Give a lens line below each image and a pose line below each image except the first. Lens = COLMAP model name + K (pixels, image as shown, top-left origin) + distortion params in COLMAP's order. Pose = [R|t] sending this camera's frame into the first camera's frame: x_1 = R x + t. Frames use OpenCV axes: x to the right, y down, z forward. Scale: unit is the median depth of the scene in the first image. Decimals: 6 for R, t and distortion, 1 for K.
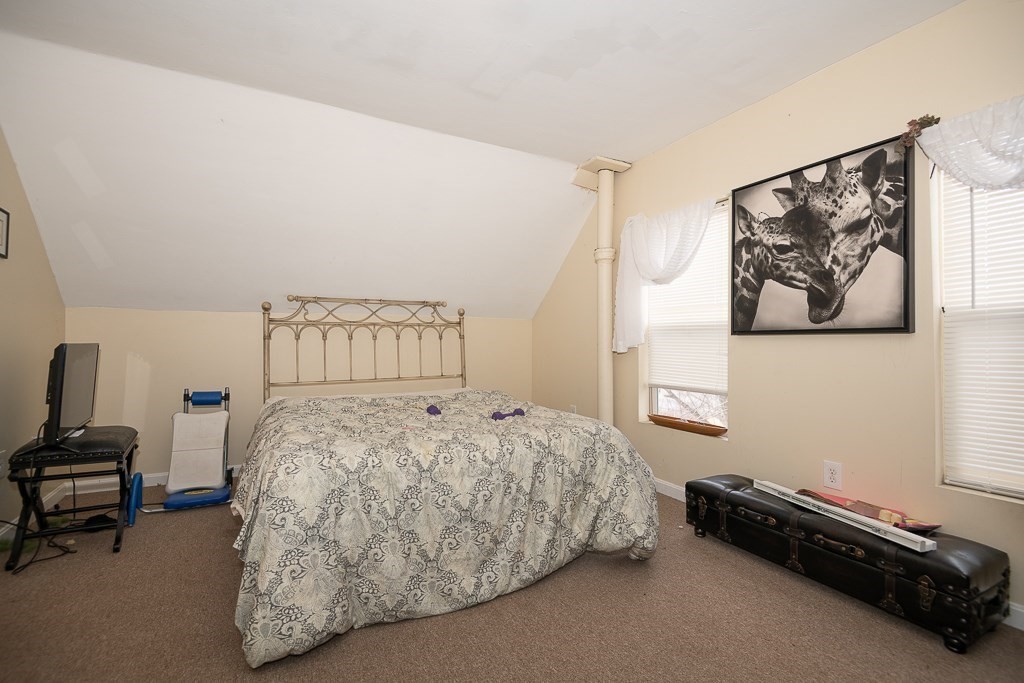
lens RADIAL K [[457.4, 0, 510.9], [0, 457.4, 338.8], [0, 0, 1]] dist [0.035705, -0.024877]
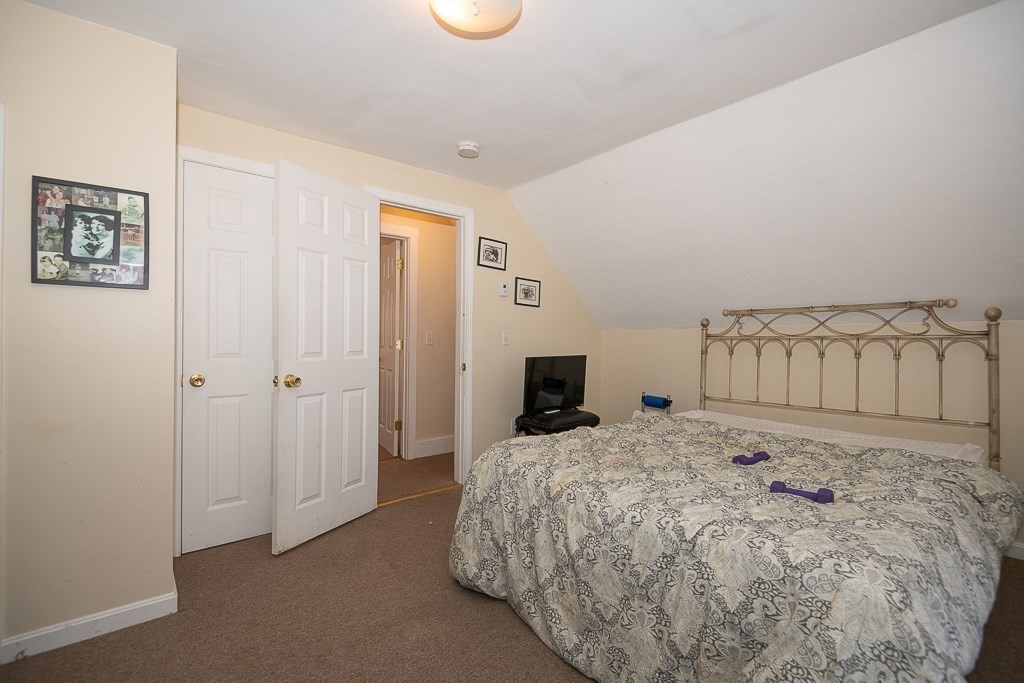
lens RADIAL K [[457.4, 0, 510.9], [0, 457.4, 338.8], [0, 0, 1]] dist [0.035705, -0.024877]
pose [[0.195054, 0.001738, -0.980791, 0.389620], [0.004201, 0.999988, 0.002607, -0.036316], [0.980784, -0.004629, 0.195044, 0.344835]]
